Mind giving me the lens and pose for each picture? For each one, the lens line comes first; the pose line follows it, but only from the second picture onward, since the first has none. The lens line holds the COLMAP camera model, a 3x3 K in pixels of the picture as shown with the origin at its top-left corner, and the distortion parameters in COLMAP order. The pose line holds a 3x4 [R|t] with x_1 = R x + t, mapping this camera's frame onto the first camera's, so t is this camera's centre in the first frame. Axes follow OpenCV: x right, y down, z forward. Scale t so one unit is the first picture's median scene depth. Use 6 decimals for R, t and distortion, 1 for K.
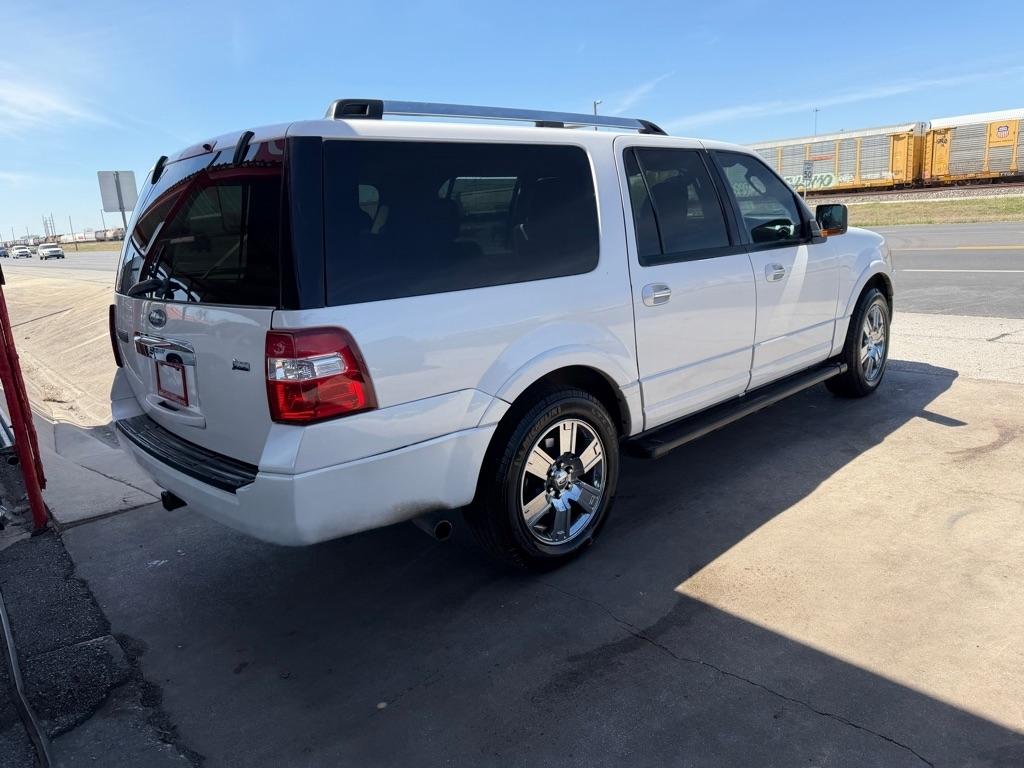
lens RADIAL K [[723.7, 0, 508.9], [0, 723.7, 374.7], [0, 0, 1]] dist [0.032301, -0.040385]
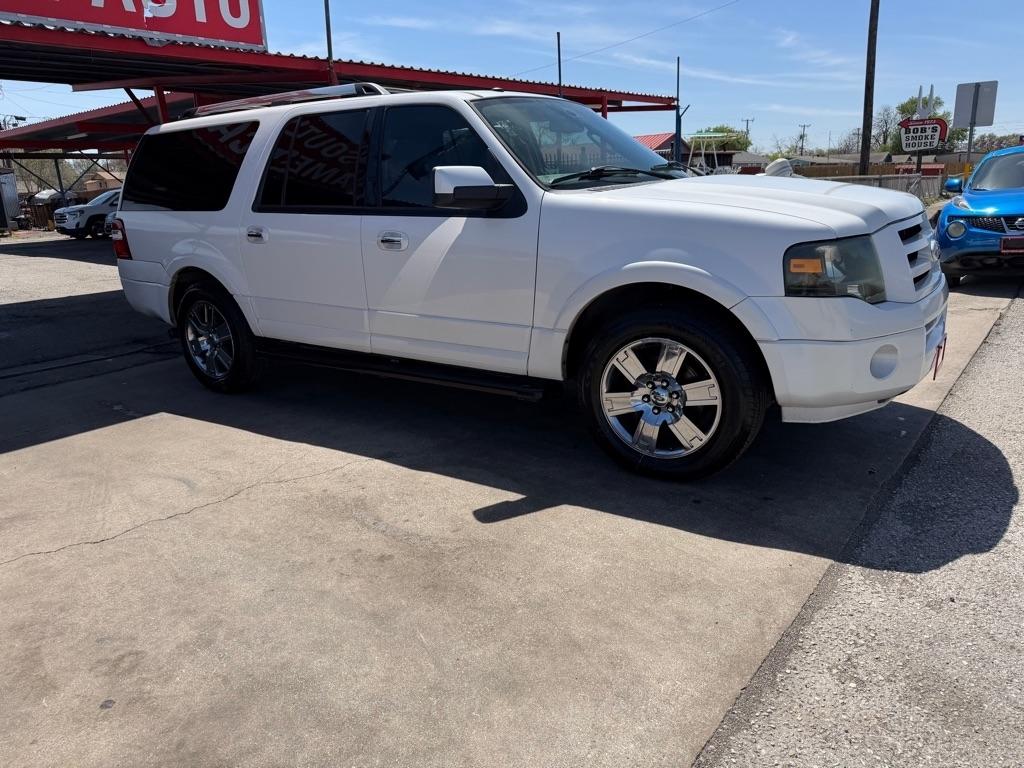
lens RADIAL K [[723.7, 0, 509.8], [0, 723.7, 375.5], [0, 0, 1]] dist [0.032301, -0.040385]
pose [[0.198872, 0.305536, -0.931181, 1.576391], [-0.186111, 0.944644, 0.270206, -0.307505], [0.962192, 0.119566, 0.244727, 1.128757]]
